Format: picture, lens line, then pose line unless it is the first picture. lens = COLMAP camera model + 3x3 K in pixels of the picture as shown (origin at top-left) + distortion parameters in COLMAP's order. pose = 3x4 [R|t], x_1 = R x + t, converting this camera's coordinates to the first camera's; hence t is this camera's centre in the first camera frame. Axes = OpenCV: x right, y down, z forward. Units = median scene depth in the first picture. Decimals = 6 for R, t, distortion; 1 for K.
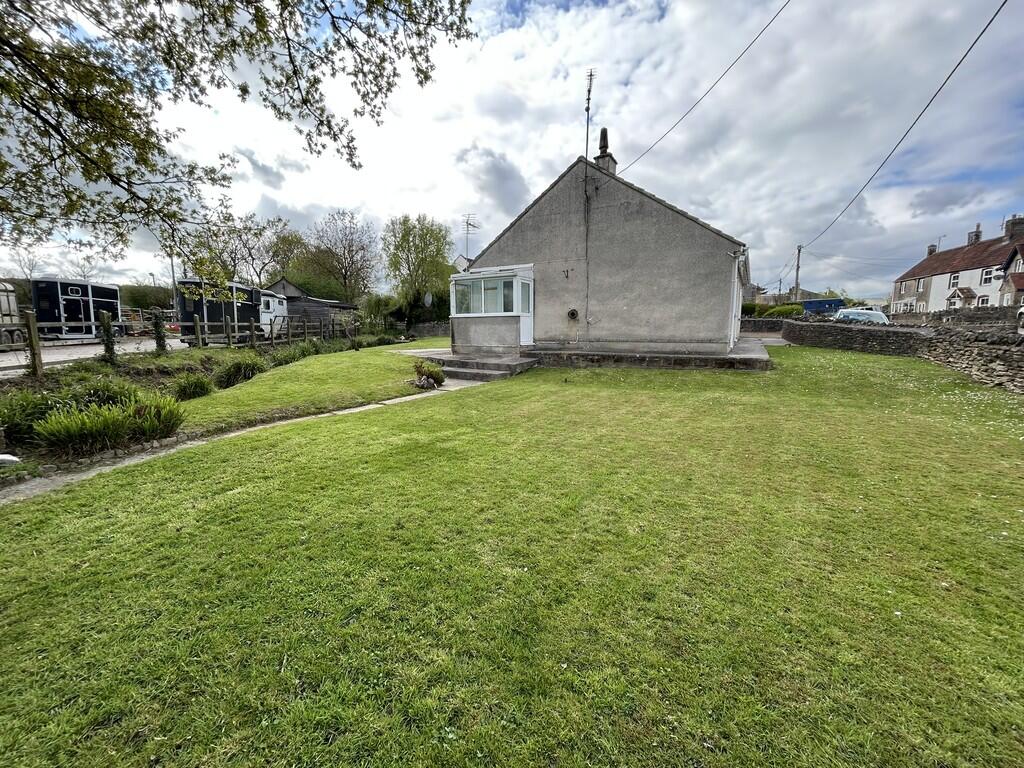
lens RADIAL K [[410.0, 0, 510.8], [0, 410.0, 381.0], [0, 0, 1]] dist [0.009016, -0.000056]
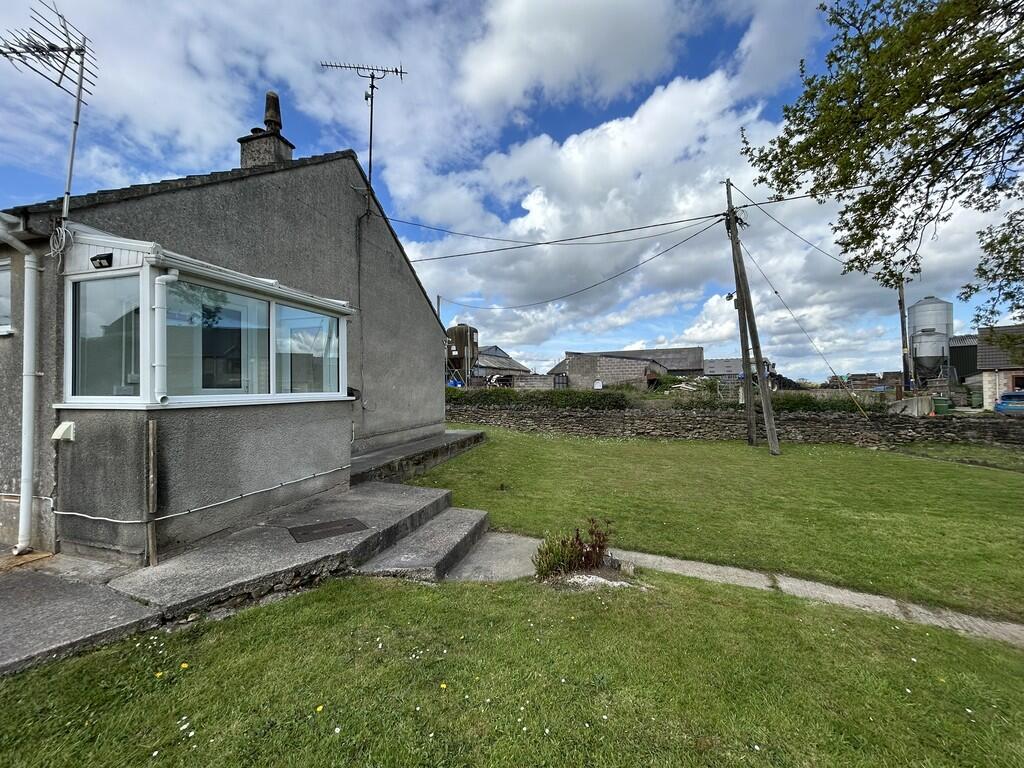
lens RADIAL K [[410.0, 0, 511.1], [0, 410.0, 383.0], [0, 0, 1]] dist [0.009016, -0.000056]
pose [[-0.257207, 0.019655, 0.966156, -0.495605], [0.130488, 0.991343, 0.014570, -0.165501], [-0.957506, 0.129819, -0.257545, 0.965255]]
